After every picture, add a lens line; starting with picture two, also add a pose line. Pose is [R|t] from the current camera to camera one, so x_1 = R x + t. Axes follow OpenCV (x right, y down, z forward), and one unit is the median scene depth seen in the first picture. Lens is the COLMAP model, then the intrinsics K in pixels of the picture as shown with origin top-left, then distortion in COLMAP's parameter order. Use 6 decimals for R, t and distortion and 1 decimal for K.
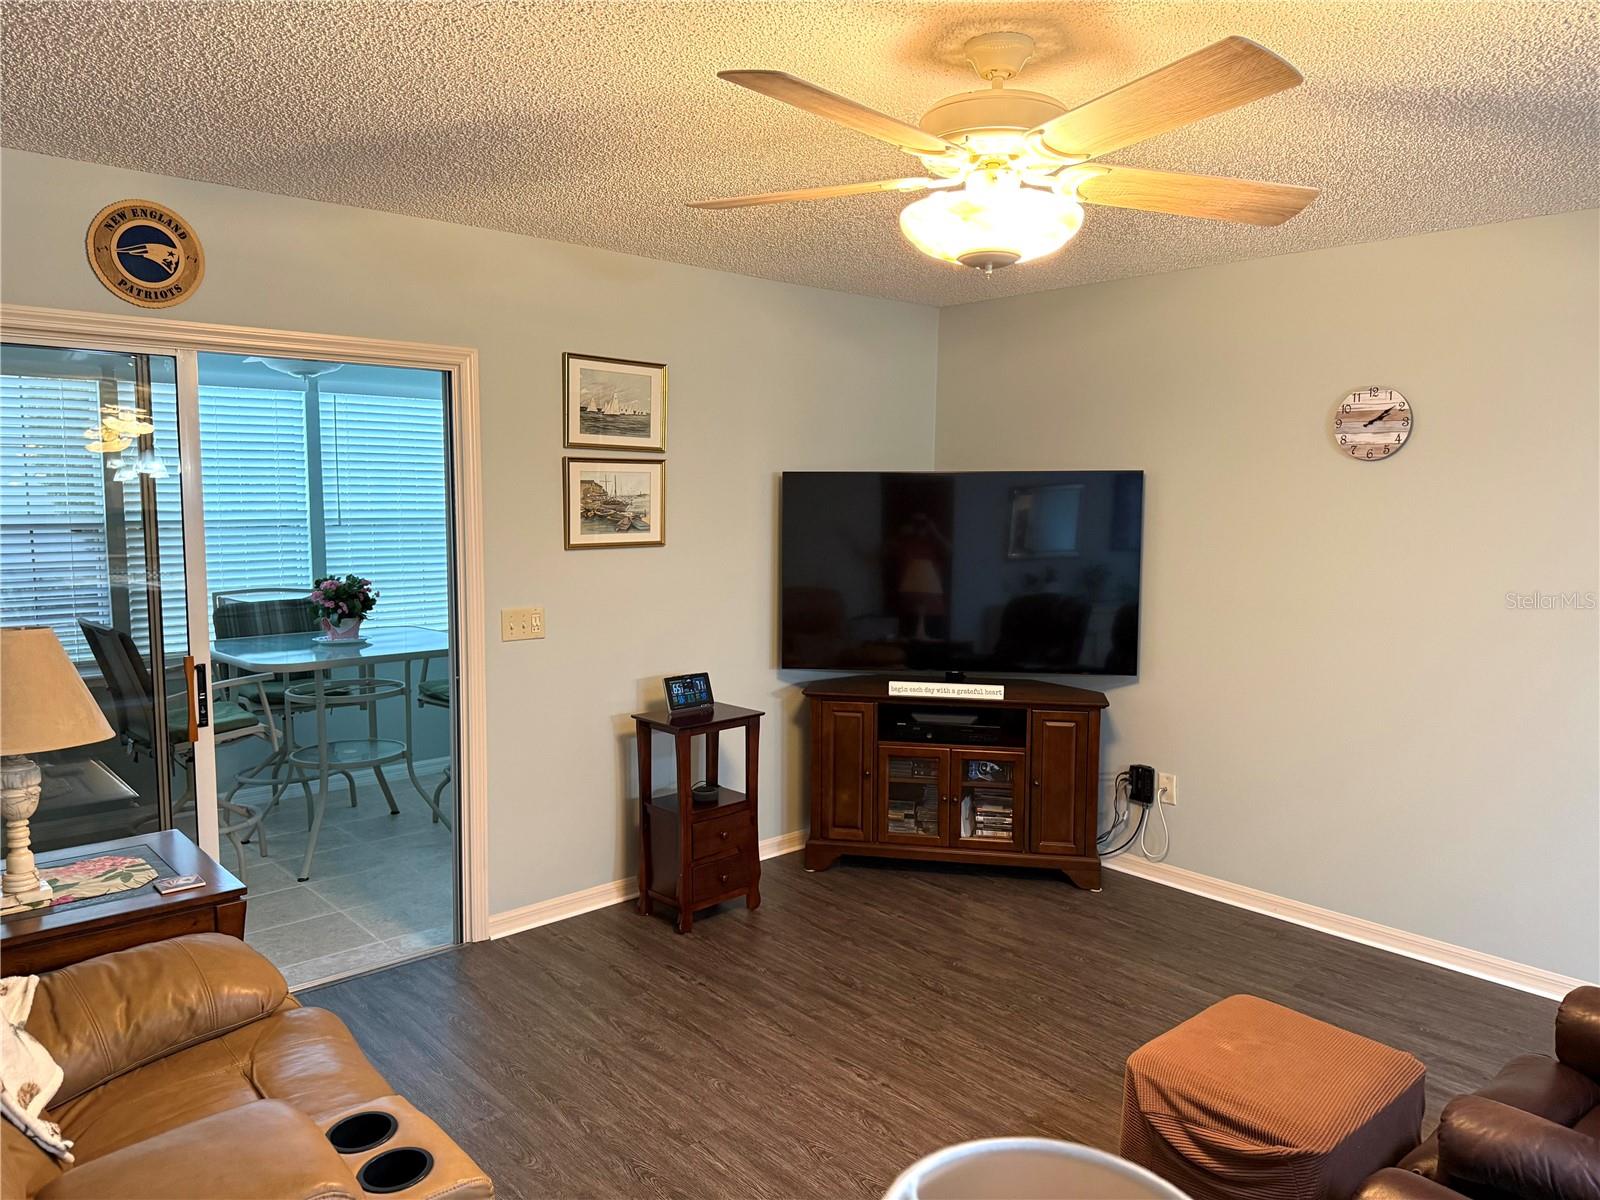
lens RADIAL K [[1118.0, 0, 805.3], [0, 1118.0, 602.4], [0, 0, 1]] dist [0.074065, -0.094744]
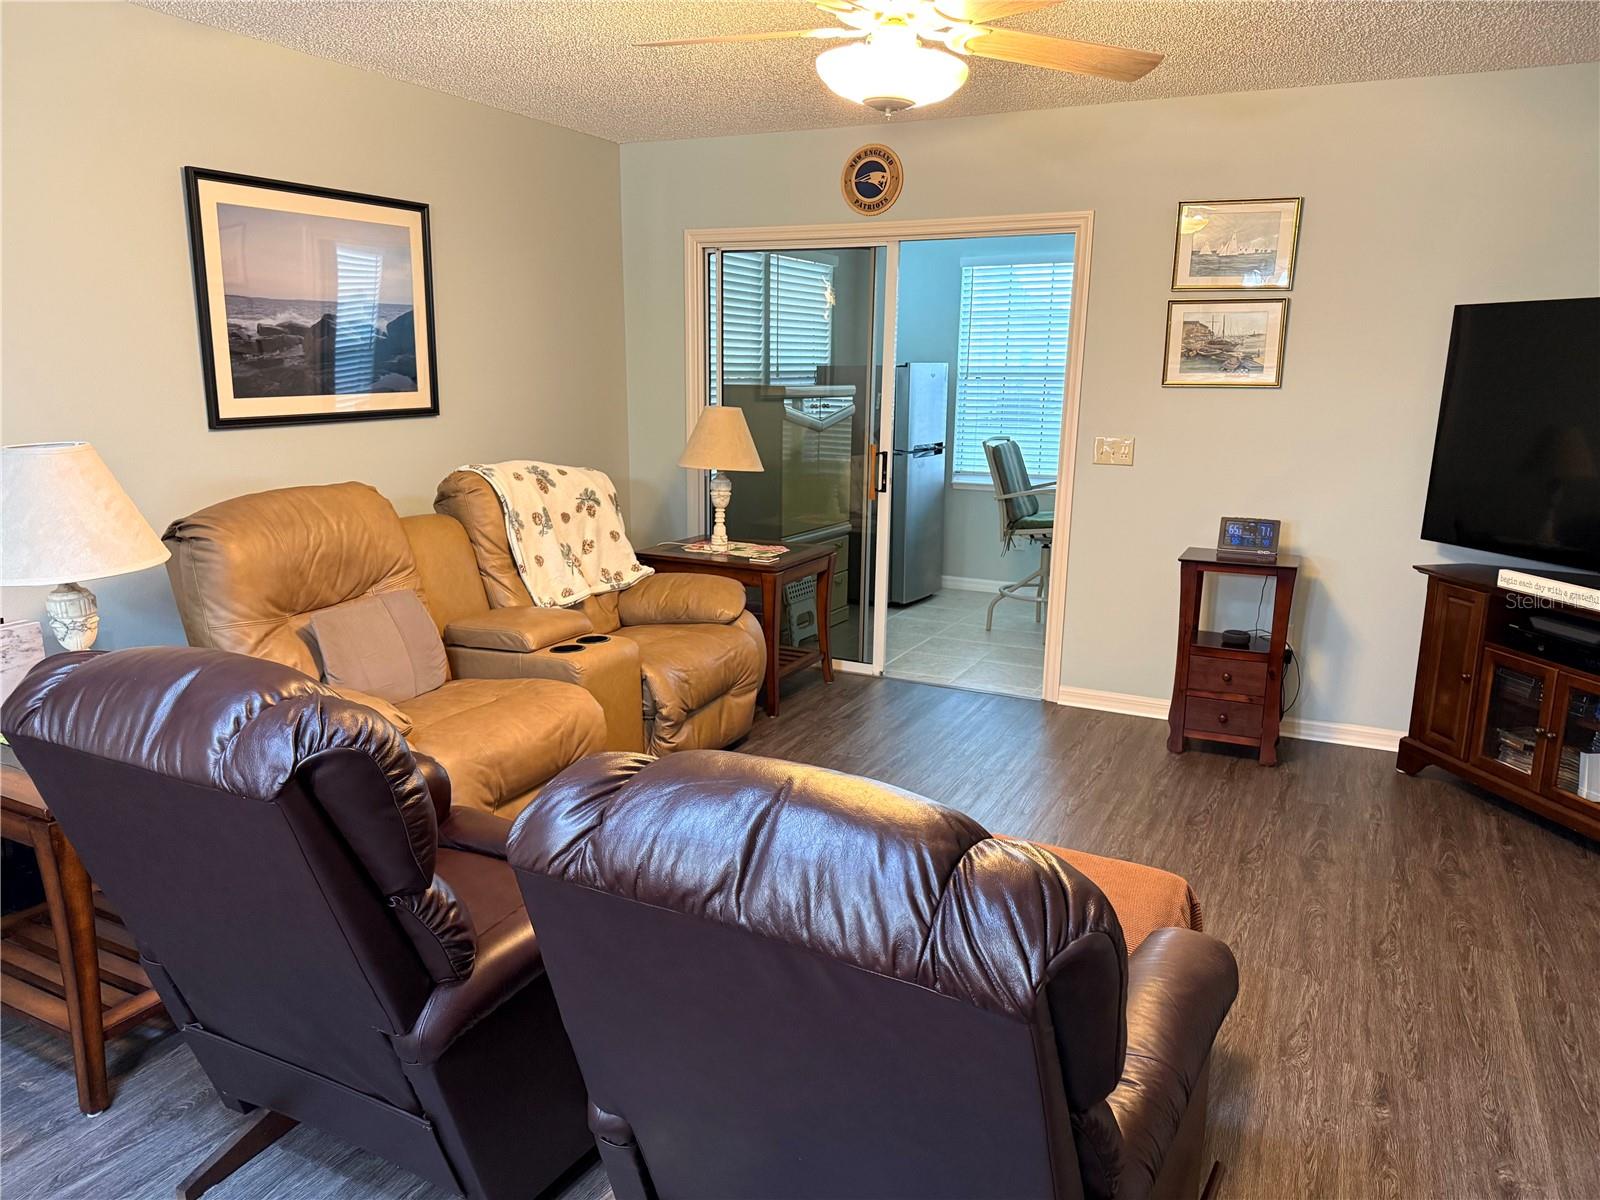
lens RADIAL K [[1118.0, 0, 794.0], [0, 1118.0, 614.6], [0, 0, 1]] dist [0.074065, -0.094744]
pose [[0.364408, 0.201944, -0.909079, 0.705831], [-0.101940, 0.978988, 0.176611, 0.012642], [0.925643, 0.028313, 0.377337, 0.253967]]
